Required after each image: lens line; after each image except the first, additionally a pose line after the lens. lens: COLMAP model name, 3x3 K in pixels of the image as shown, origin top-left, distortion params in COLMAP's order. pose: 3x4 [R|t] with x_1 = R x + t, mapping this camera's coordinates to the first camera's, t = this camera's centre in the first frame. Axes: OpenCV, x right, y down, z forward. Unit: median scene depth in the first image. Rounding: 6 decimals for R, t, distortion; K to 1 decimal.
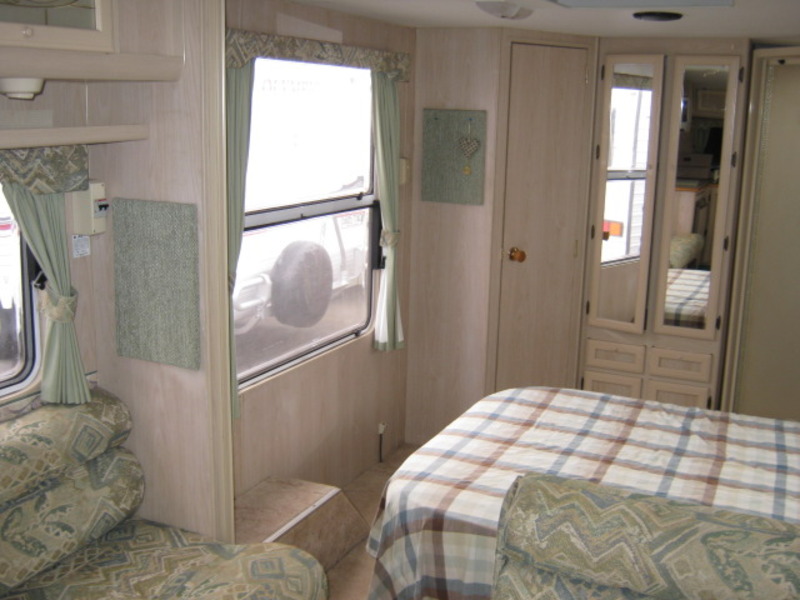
lens RADIAL K [[877.8, 0, 400.0], [0, 877.8, 300.0], [0, 0, 1]] dist [-0.104669, 0.041566]
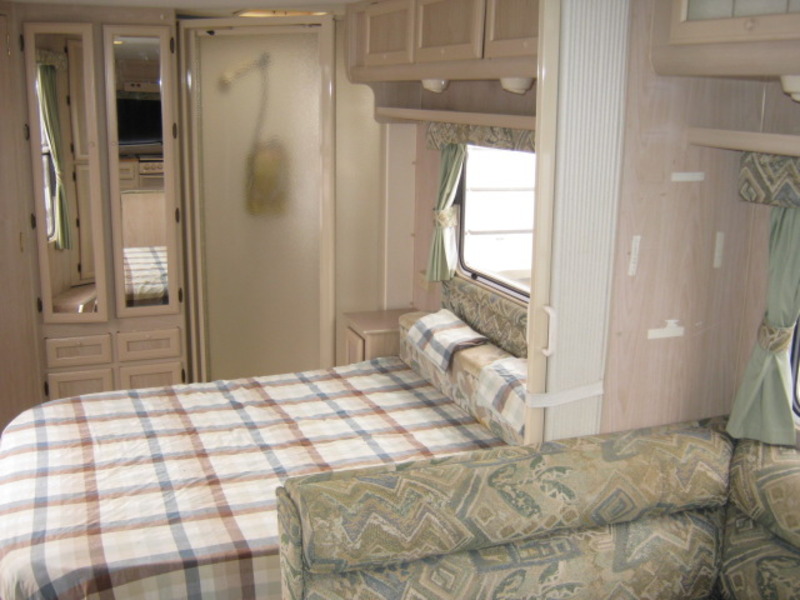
lens RADIAL K [[877.8, 0, 400.0], [0, 877.8, 300.0], [0, 0, 1]] dist [-0.104669, 0.041566]
pose [[0.677316, -0.178434, 0.713726, -0.253927], [0.154859, 0.982985, 0.098790, -0.039897], [-0.719209, 0.043615, 0.693424, 0.171635]]
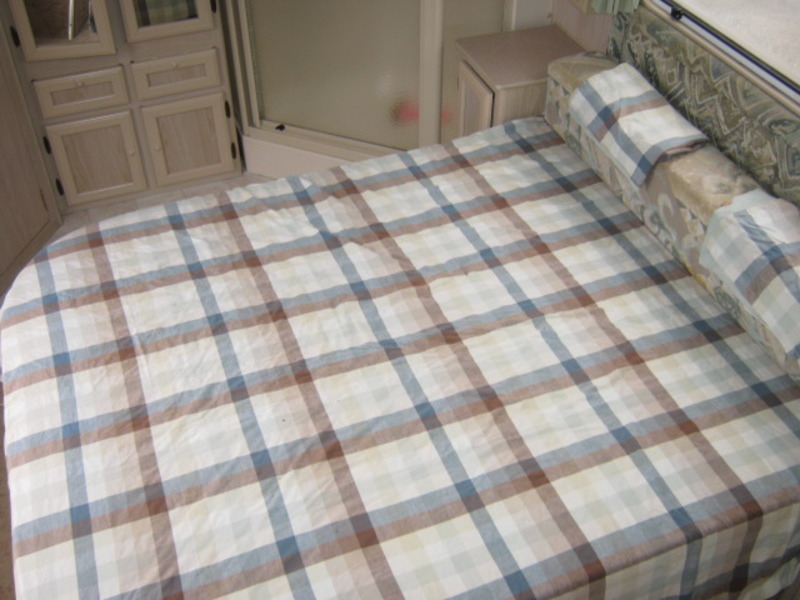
lens RADIAL K [[877.8, 0, 400.0], [0, 877.8, 300.0], [0, 0, 1]] dist [-0.104669, 0.041566]
pose [[0.686273, -0.501675, 0.526641, -0.020234], [0.171967, 0.815447, 0.552697, -0.192607], [-0.706722, -0.288736, 0.645891, 0.534448]]
